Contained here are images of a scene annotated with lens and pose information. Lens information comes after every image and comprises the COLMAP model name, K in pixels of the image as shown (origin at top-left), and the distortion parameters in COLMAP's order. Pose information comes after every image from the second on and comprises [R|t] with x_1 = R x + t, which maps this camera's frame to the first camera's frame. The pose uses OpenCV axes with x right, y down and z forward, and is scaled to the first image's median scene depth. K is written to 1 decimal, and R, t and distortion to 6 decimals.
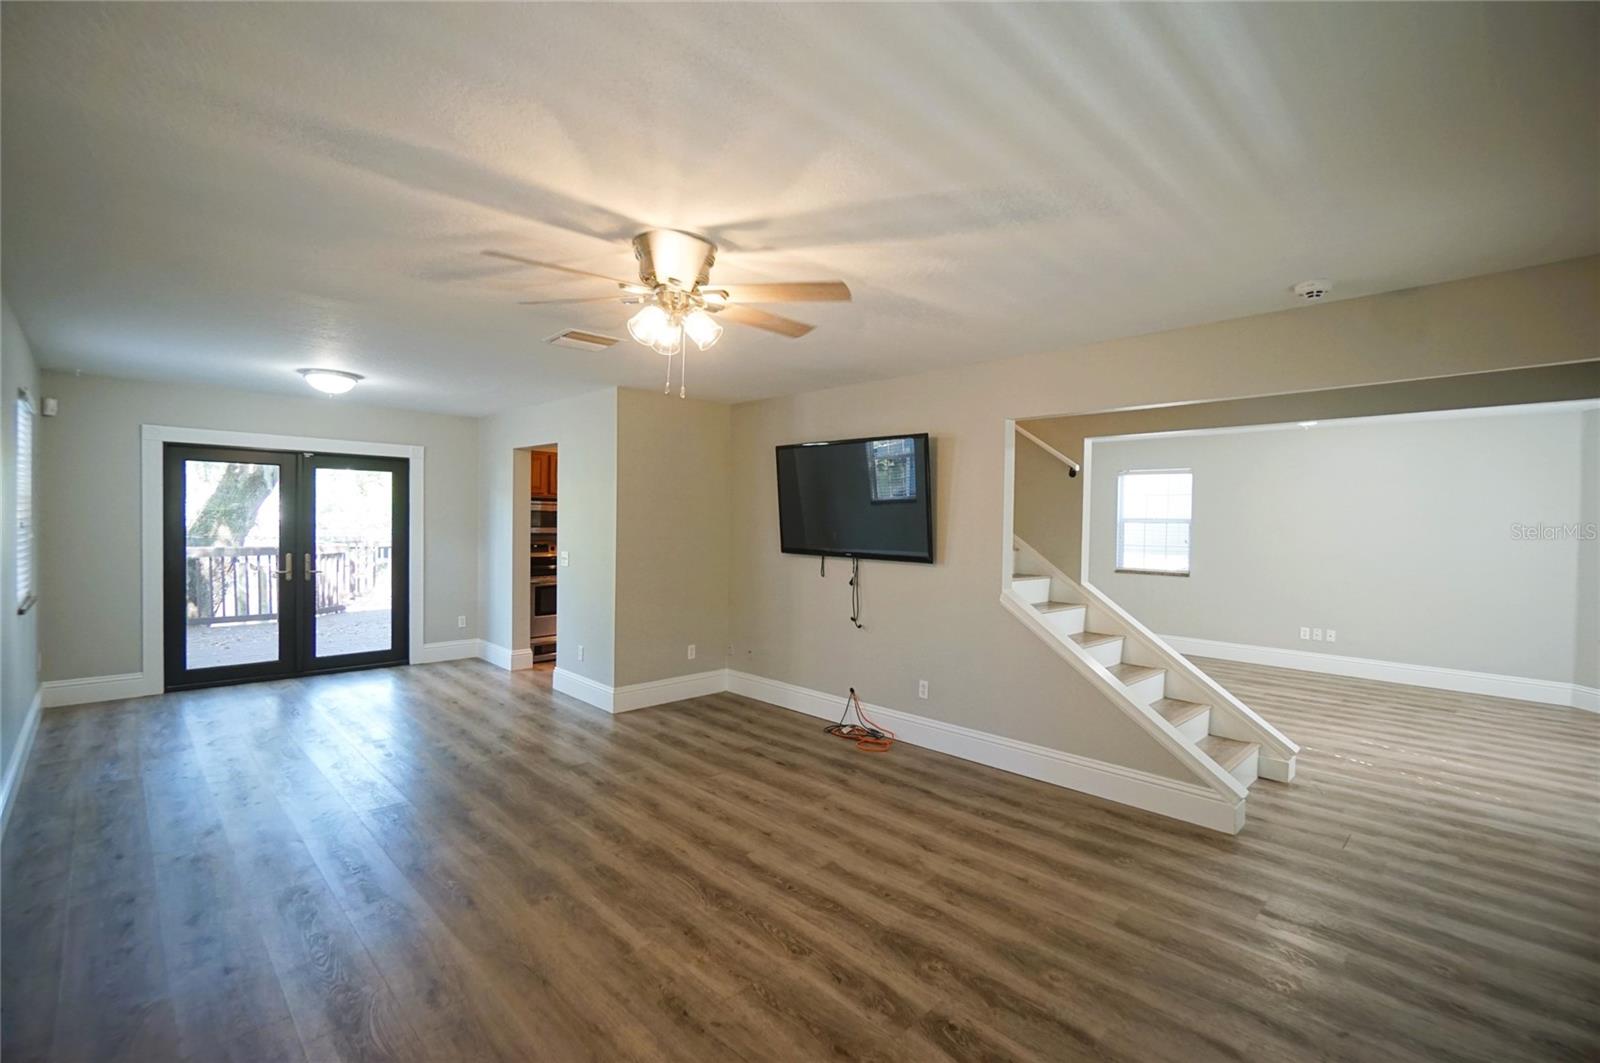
lens RADIAL K [[711.2, 0, 785.6], [0, 711.2, 533.8], [0, 0, 1]] dist [-0.008449, 0.002749]
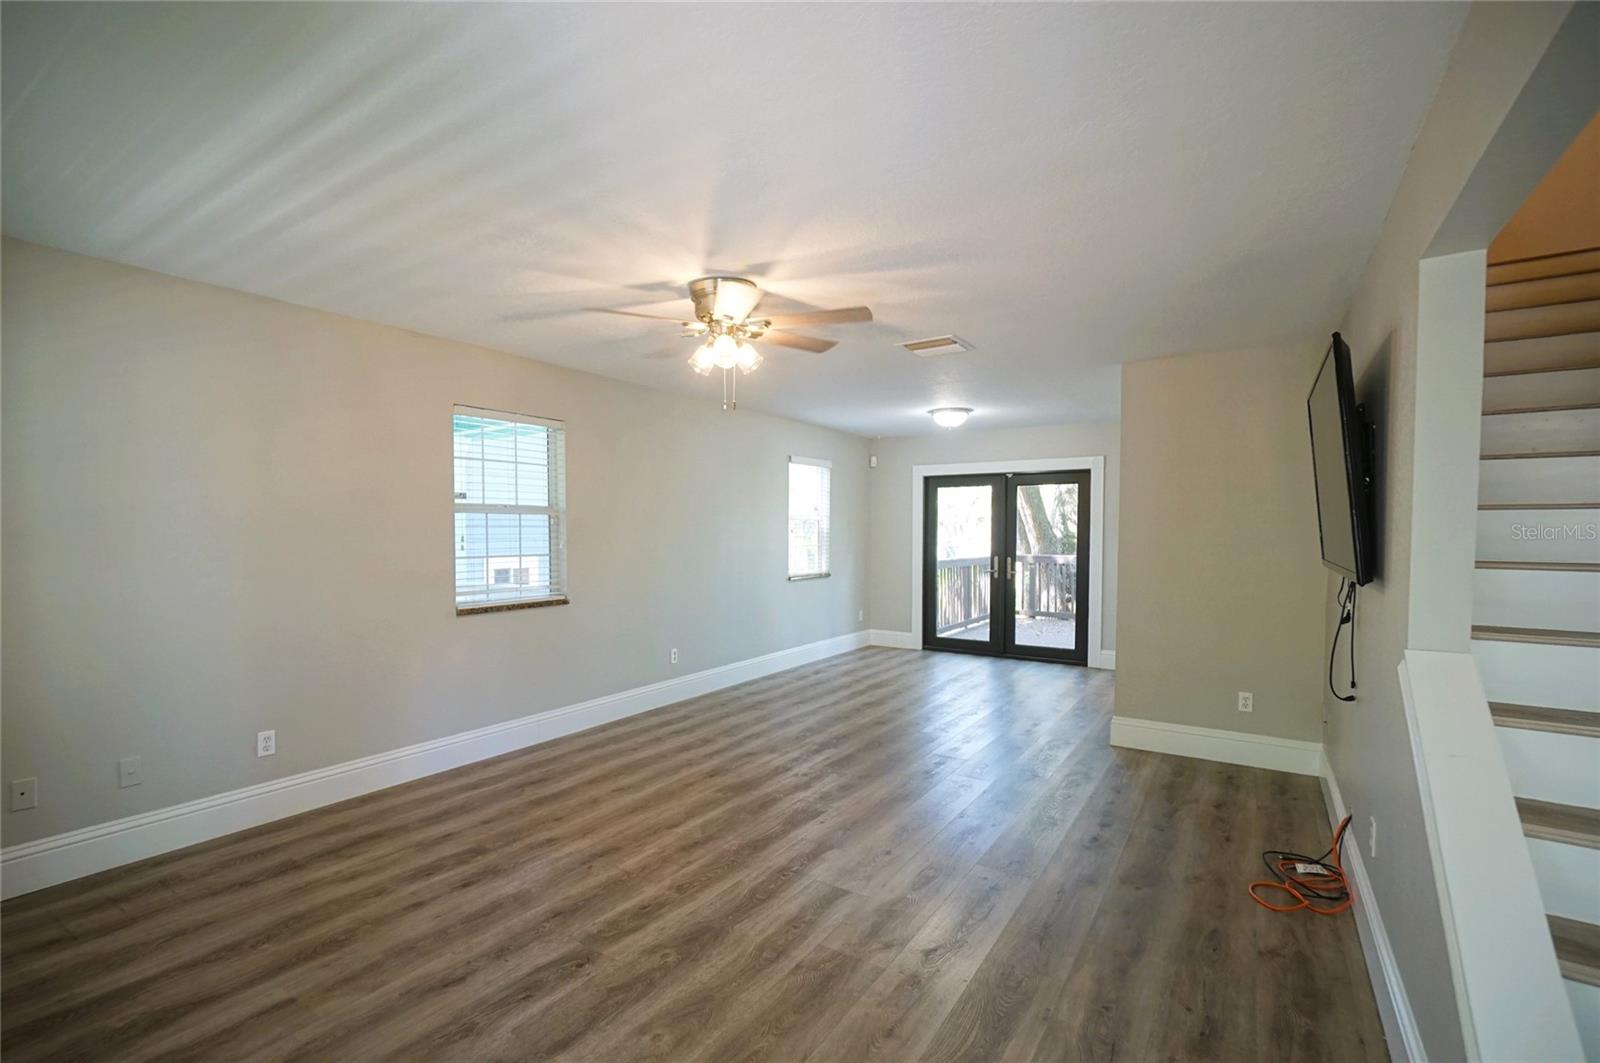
lens RADIAL K [[711.2, 0, 749.0], [0, 711.2, 561.1], [0, 0, 1]] dist [-0.008449, 0.002749]
pose [[0.187201, 0.024782, -0.982009, 0.493467], [-0.017535, 0.999607, 0.021884, 0.018015], [0.982165, 0.013123, 0.187562, 0.385299]]
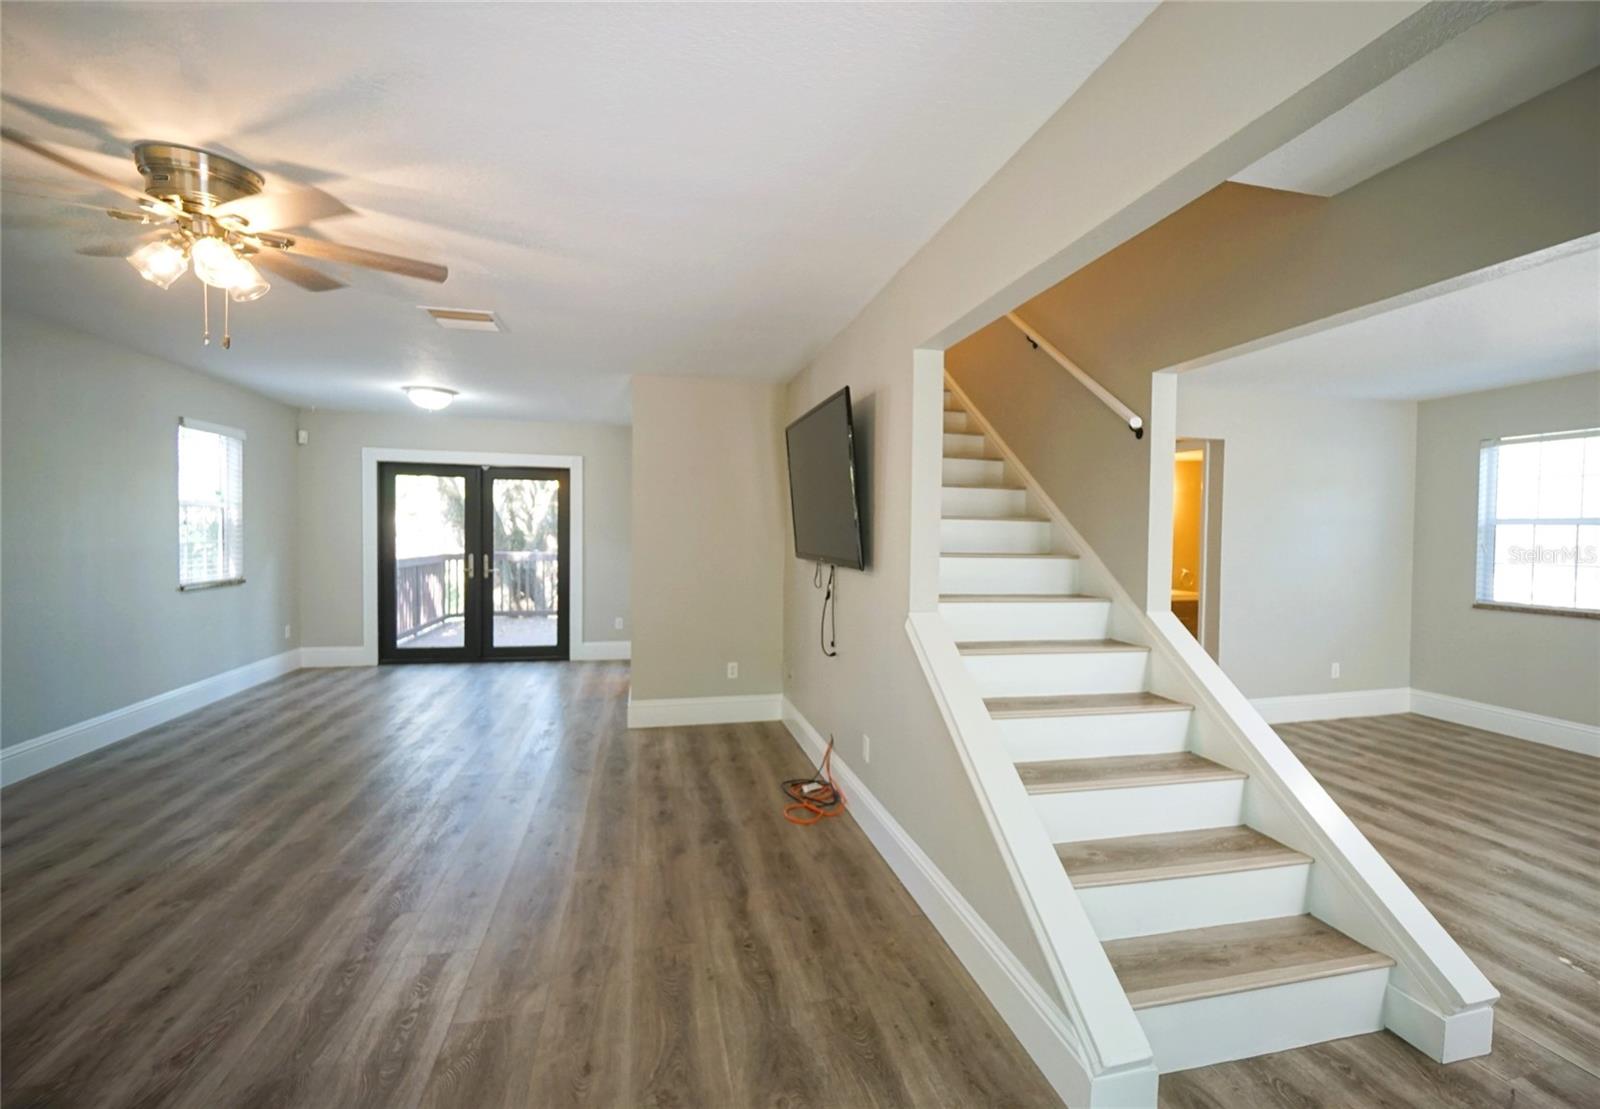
lens RADIAL K [[725.9, 0, 821.9], [0, 725.9, 556.1], [0, 0, 1]] dist [0.003359, -0.000057]
pose [[0.868783, 0.012994, -0.495022, 0.425523], [-0.012379, 0.999913, 0.004520, 0.020236], [0.495038, 0.002201, 0.868868, 0.289361]]
